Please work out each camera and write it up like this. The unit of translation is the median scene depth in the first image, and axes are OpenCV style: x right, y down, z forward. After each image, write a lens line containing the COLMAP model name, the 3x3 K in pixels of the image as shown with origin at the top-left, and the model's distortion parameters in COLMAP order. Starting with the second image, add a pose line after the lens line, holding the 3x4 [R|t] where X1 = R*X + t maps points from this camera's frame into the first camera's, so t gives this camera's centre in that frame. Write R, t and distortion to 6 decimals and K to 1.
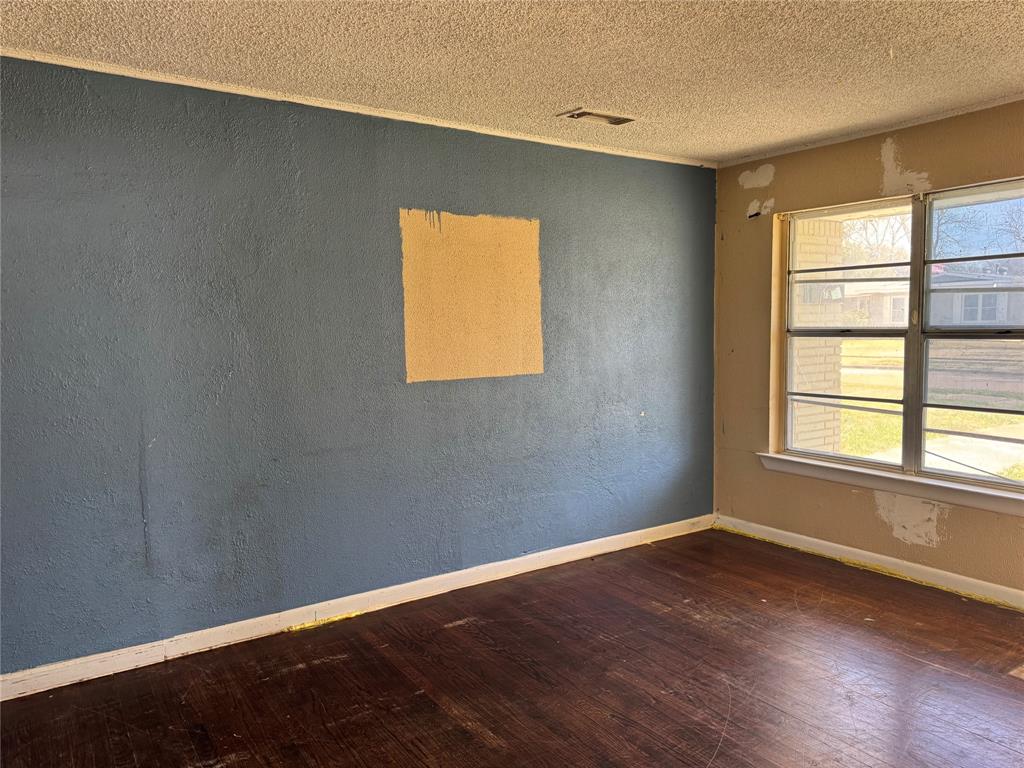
lens RADIAL K [[746.9, 0, 511.3], [0, 746.9, 389.2], [0, 0, 1]] dist [0.141929, -0.157550]
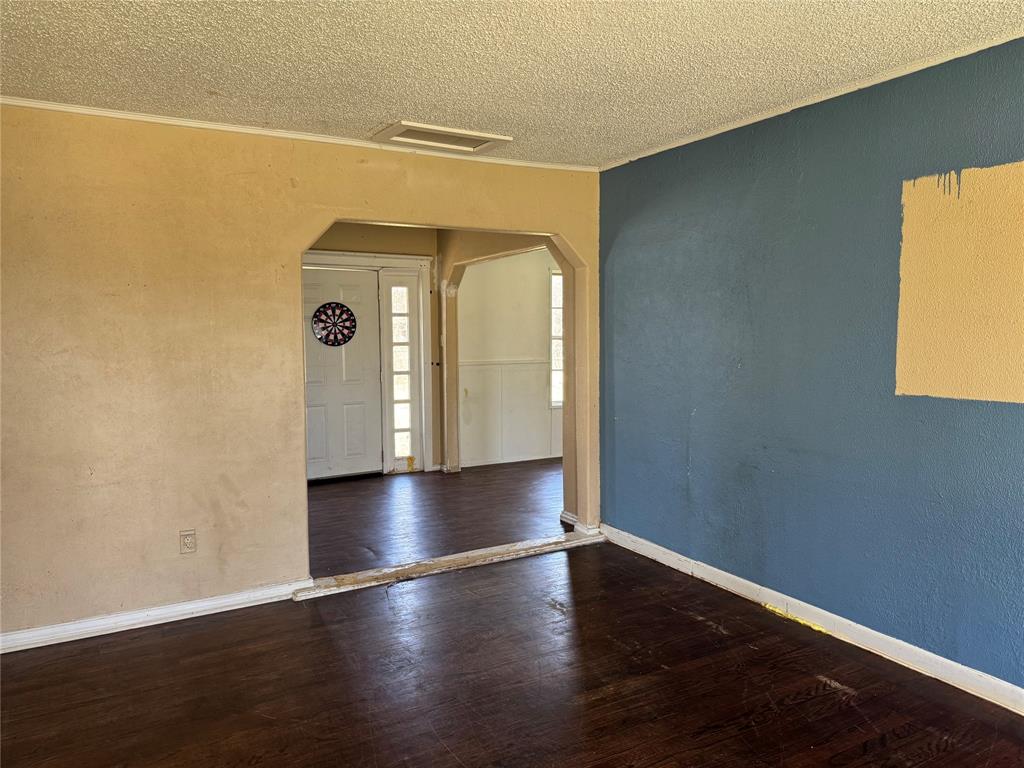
lens RADIAL K [[746.9, 0, 511.3], [0, 746.9, 389.2], [0, 0, 1]] dist [0.141929, -0.157550]
pose [[-0.088383, 0.098903, -0.991164, 0.737359], [-0.071199, 0.991886, 0.105324, -0.073461], [0.993539, 0.079879, -0.080624, 0.661951]]
